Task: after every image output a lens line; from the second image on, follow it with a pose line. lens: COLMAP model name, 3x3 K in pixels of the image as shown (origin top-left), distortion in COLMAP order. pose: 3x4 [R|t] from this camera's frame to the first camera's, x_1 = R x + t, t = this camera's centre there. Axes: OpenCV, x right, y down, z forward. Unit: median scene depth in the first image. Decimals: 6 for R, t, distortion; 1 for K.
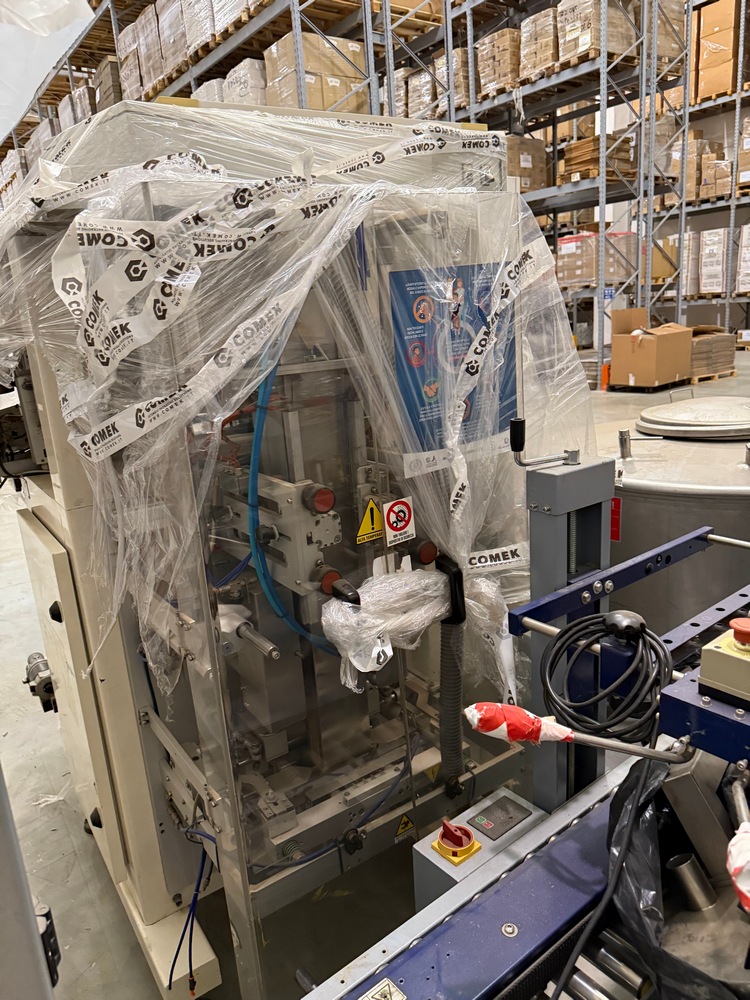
lens RADIAL K [[696.4, 0, 373.7], [0, 696.4, 500.4], [0, 0, 1]] dist [-0.006368, -0.003247]
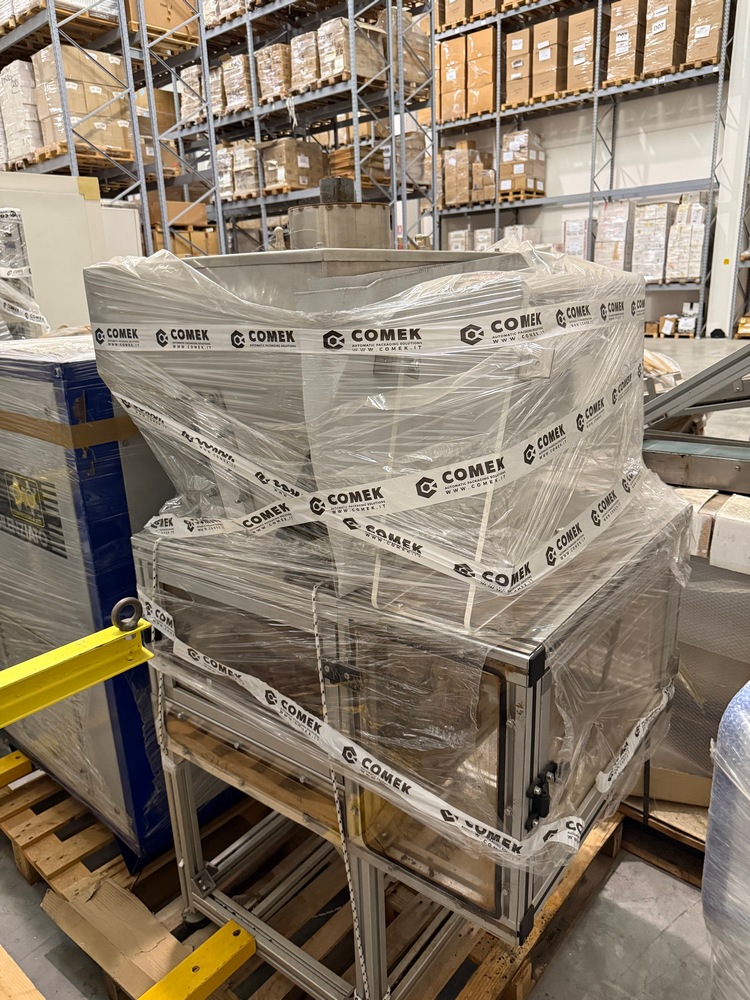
lens RADIAL K [[696.4, 0, 377.0], [0, 696.4, 499.9], [0, 0, 1]] dist [-0.006368, -0.003247]
pose [[0.981855, -0.017966, 0.188783, 0.123172], [0.012549, 0.999476, 0.029853, 0.036575], [-0.189220, -0.026942, 0.981565, -0.170783]]
